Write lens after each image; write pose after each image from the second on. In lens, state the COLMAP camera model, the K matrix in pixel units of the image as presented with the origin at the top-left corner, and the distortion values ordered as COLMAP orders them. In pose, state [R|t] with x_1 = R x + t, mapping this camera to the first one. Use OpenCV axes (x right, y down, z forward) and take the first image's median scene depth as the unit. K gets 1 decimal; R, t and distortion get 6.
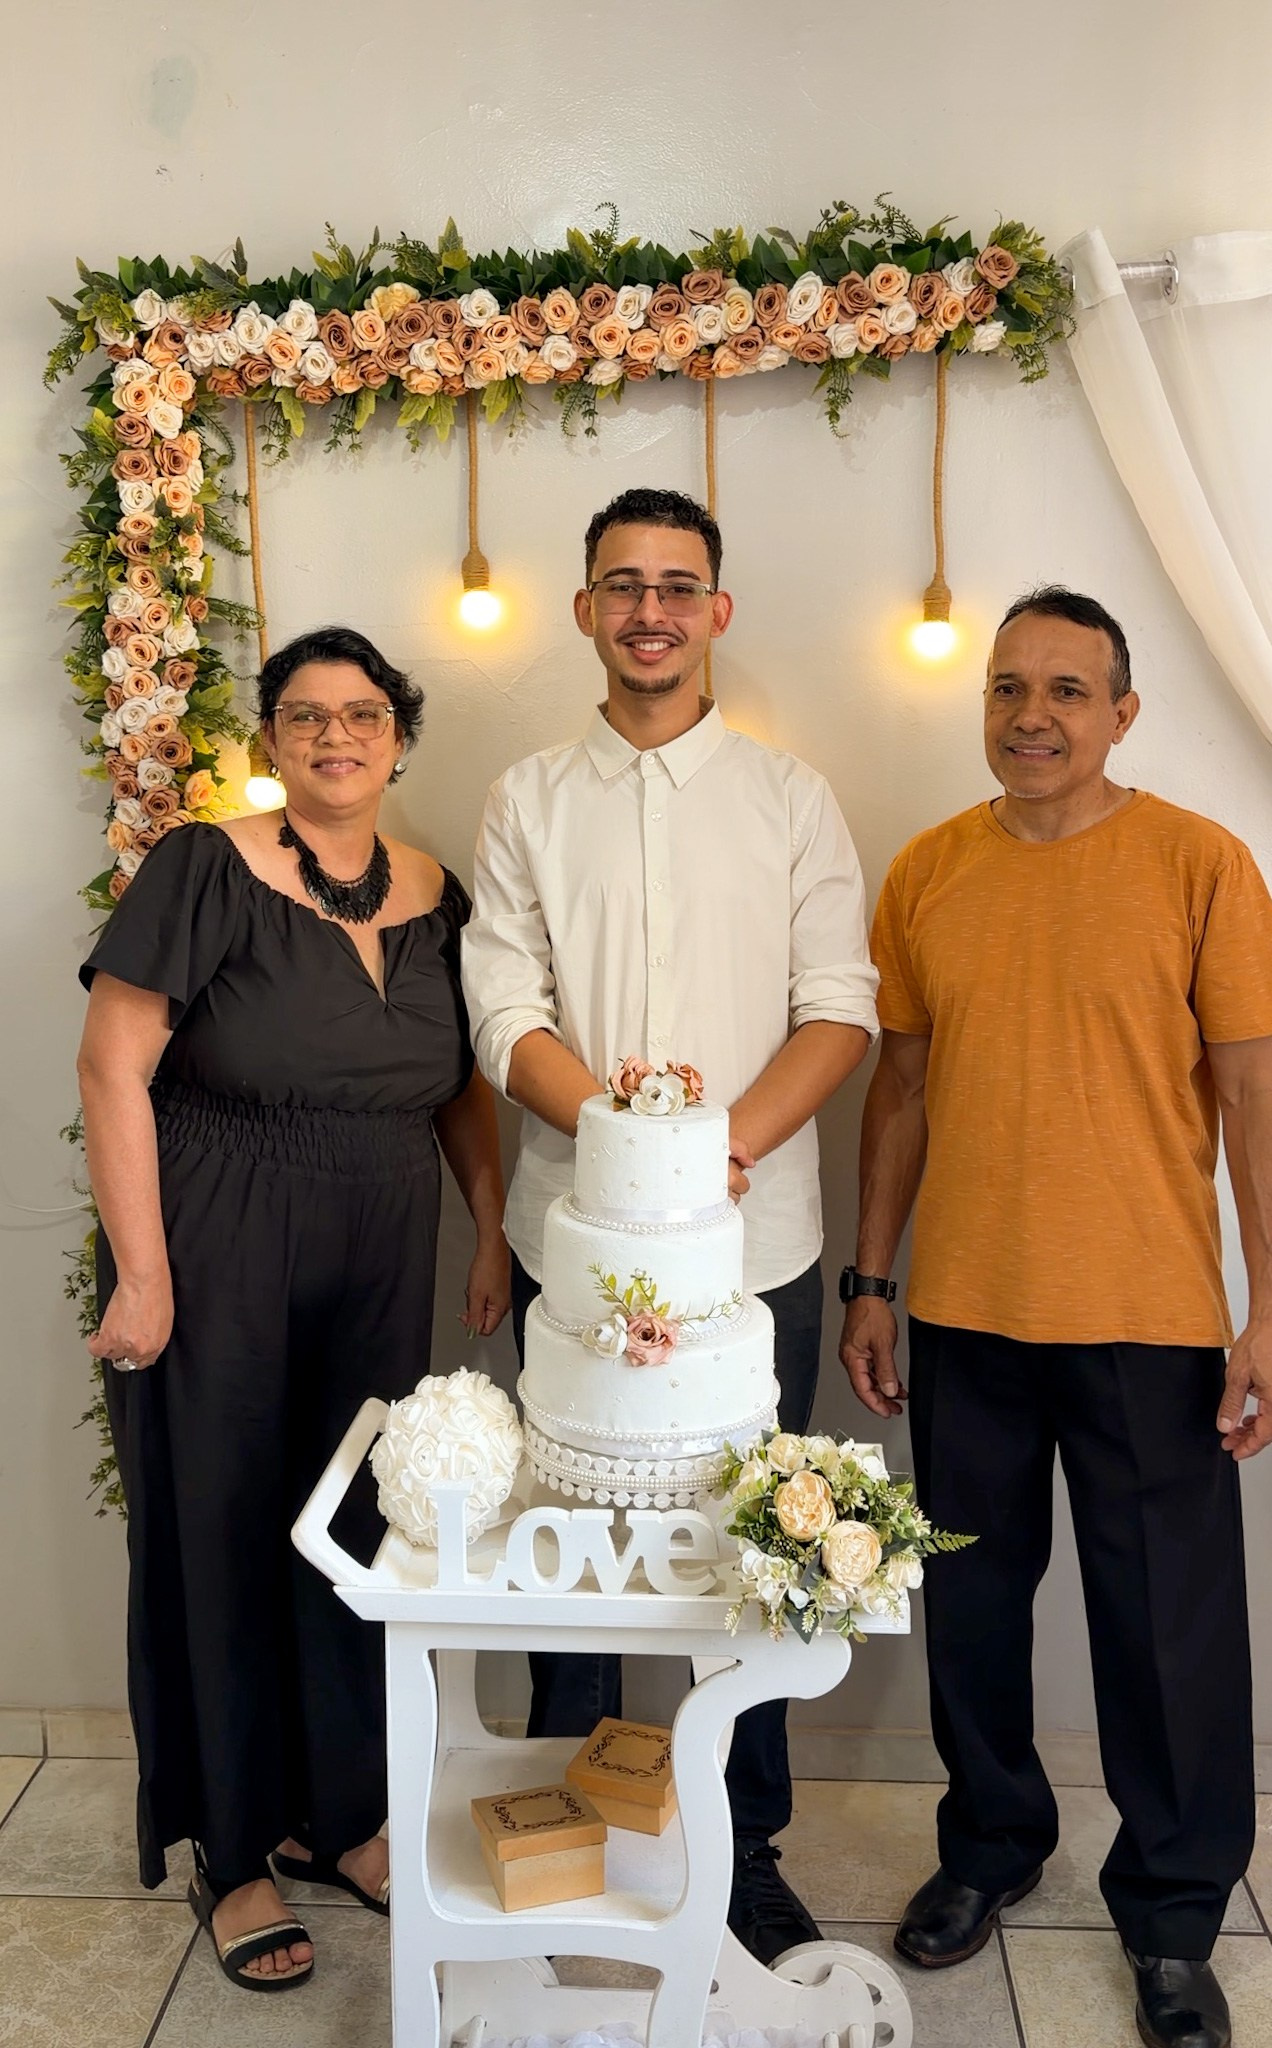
lens RADIAL K [[1901.4, 0, 637.9], [0, 1901.4, 905.5], [0, 0, 1]] dist [0.197466, -0.448282]
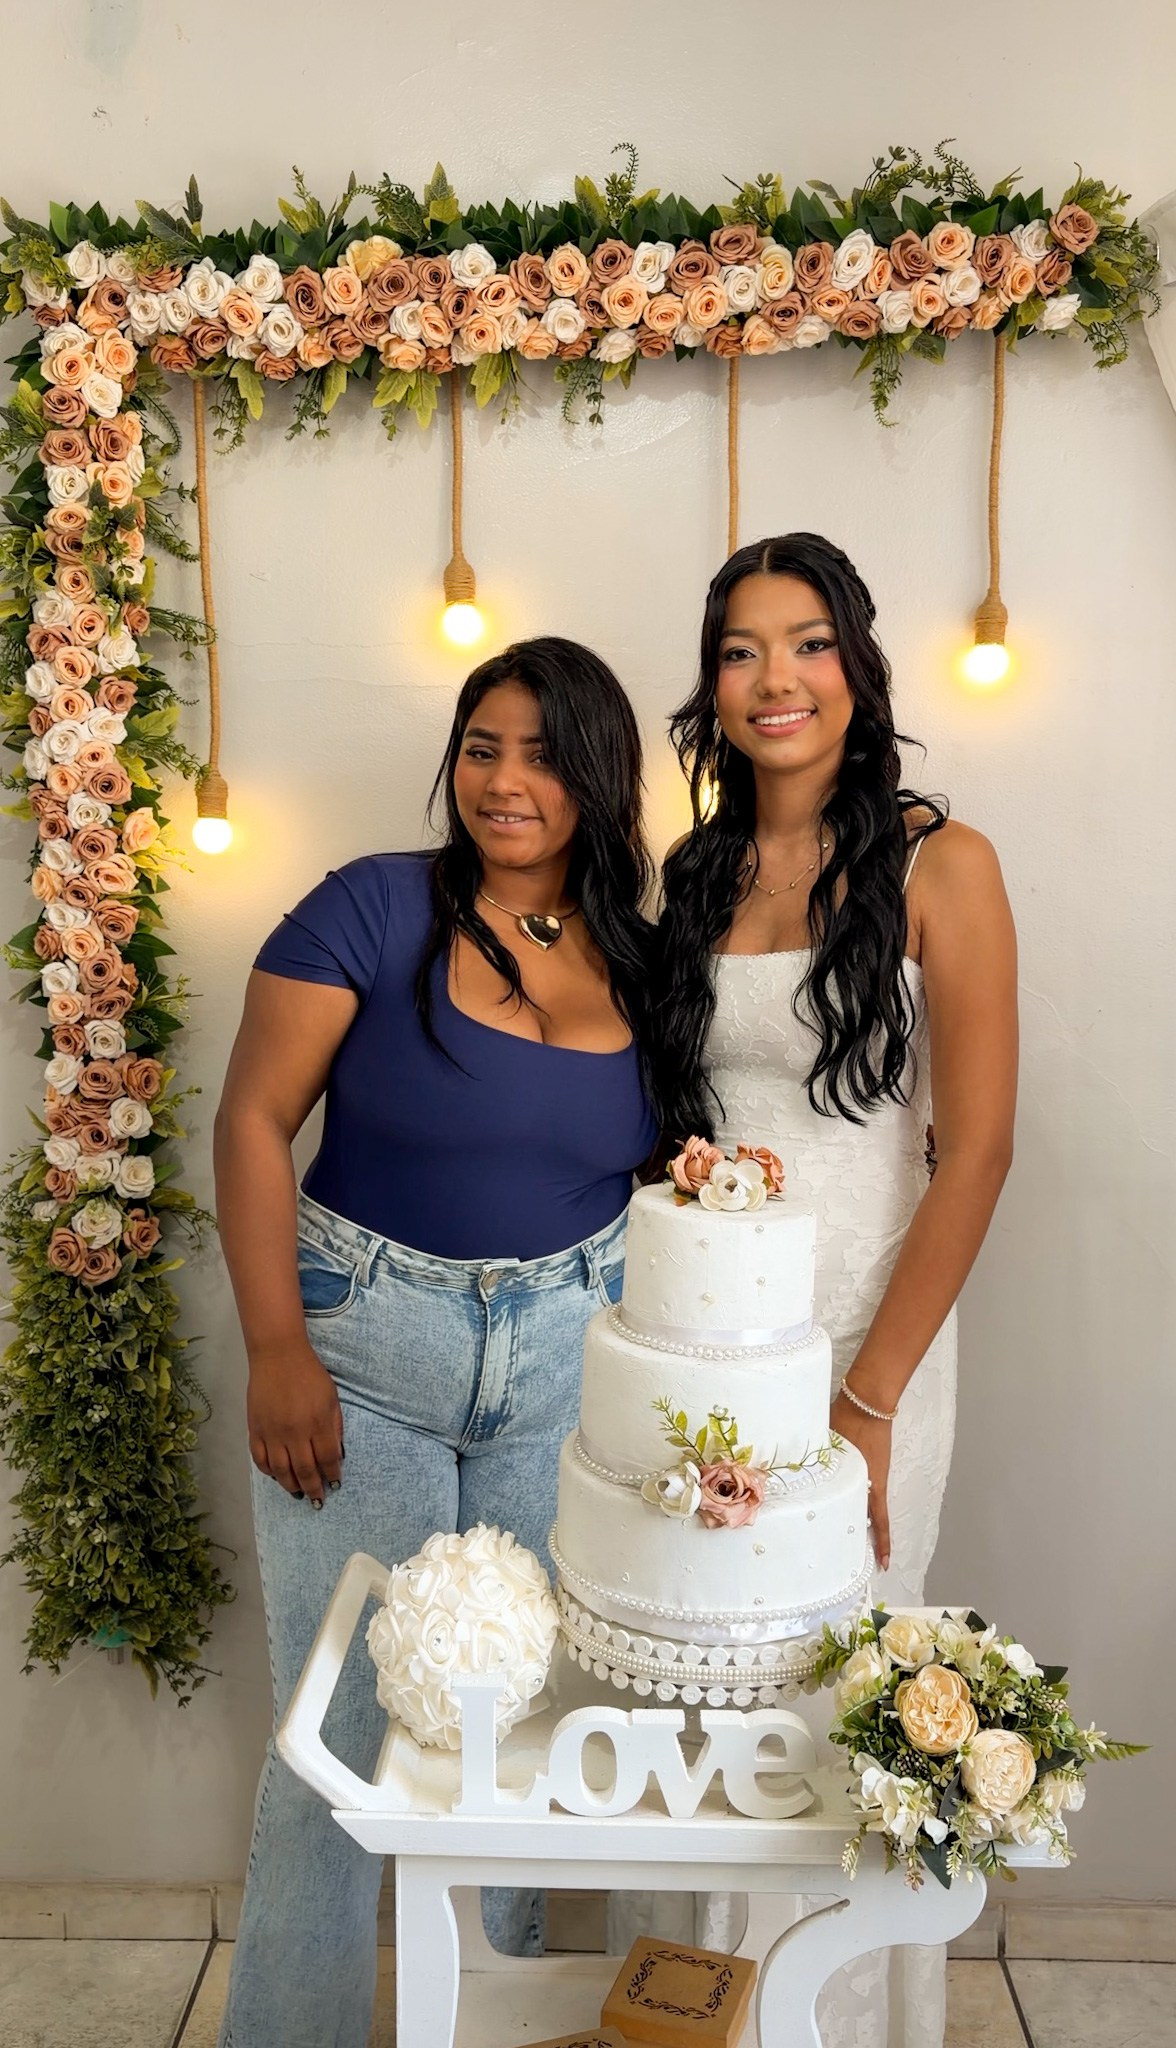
lens RADIAL K [[1827.9, 0, 588.2], [0, 1827.9, 1012.6], [0, 0, 1]] dist [0.172657, -0.404024]
pose [[0.999449, 0.005793, 0.032692, -0.055717], [-0.005923, 0.999975, 0.003892, 0.017776], [-0.032669, -0.004084, 0.999458, 0.172465]]
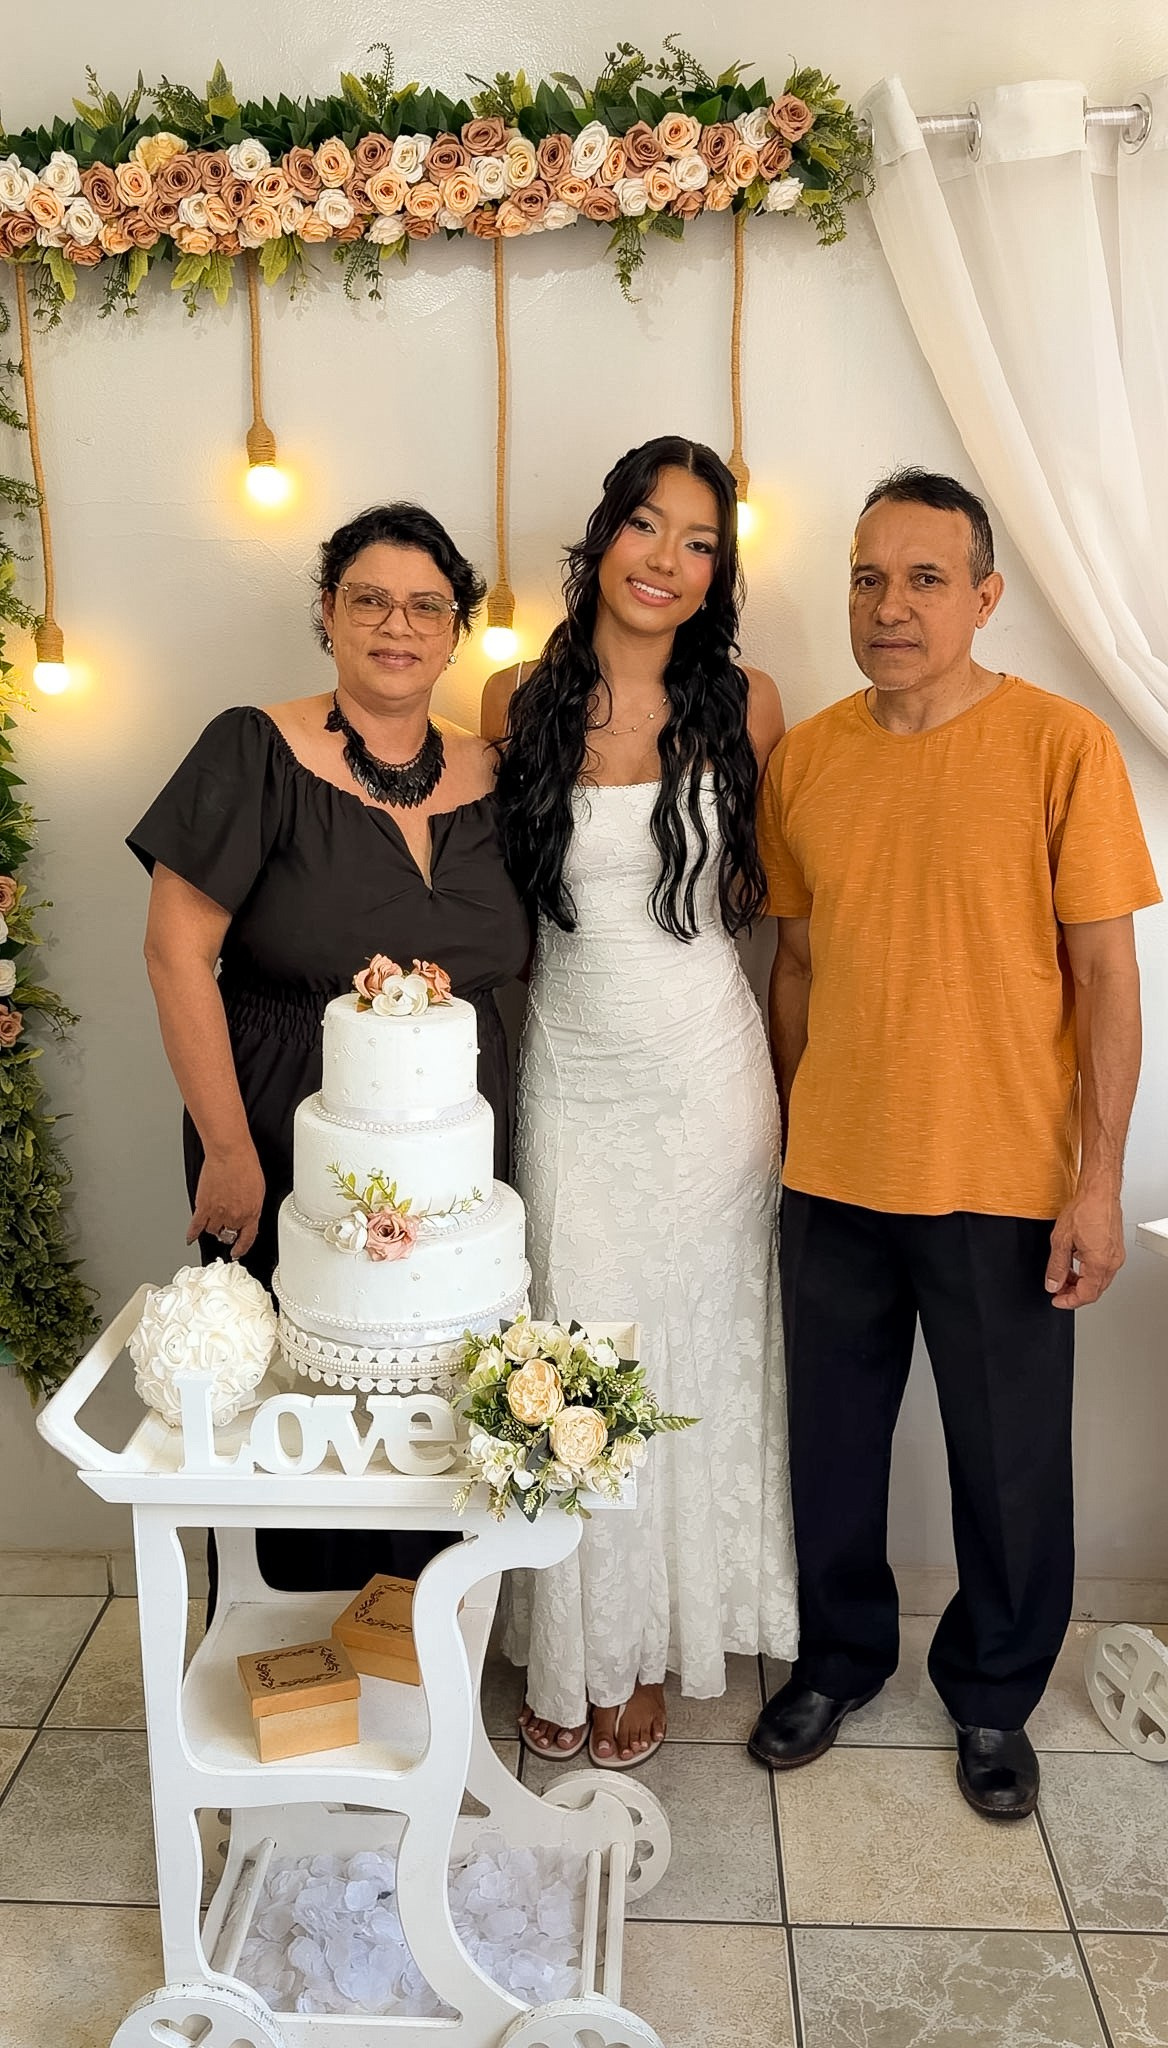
lens RADIAL K [[1782.7, 0, 586.4], [0, 1782.7, 1036.0], [0, 0, 1]] dist [0.080546, -0.156770]
pose [[0.999894, -0.003561, 0.014085, 0.069358], [0.001534, 0.989958, 0.141355, -0.007492], [-0.014447, -0.141318, 0.989859, 0.059067]]
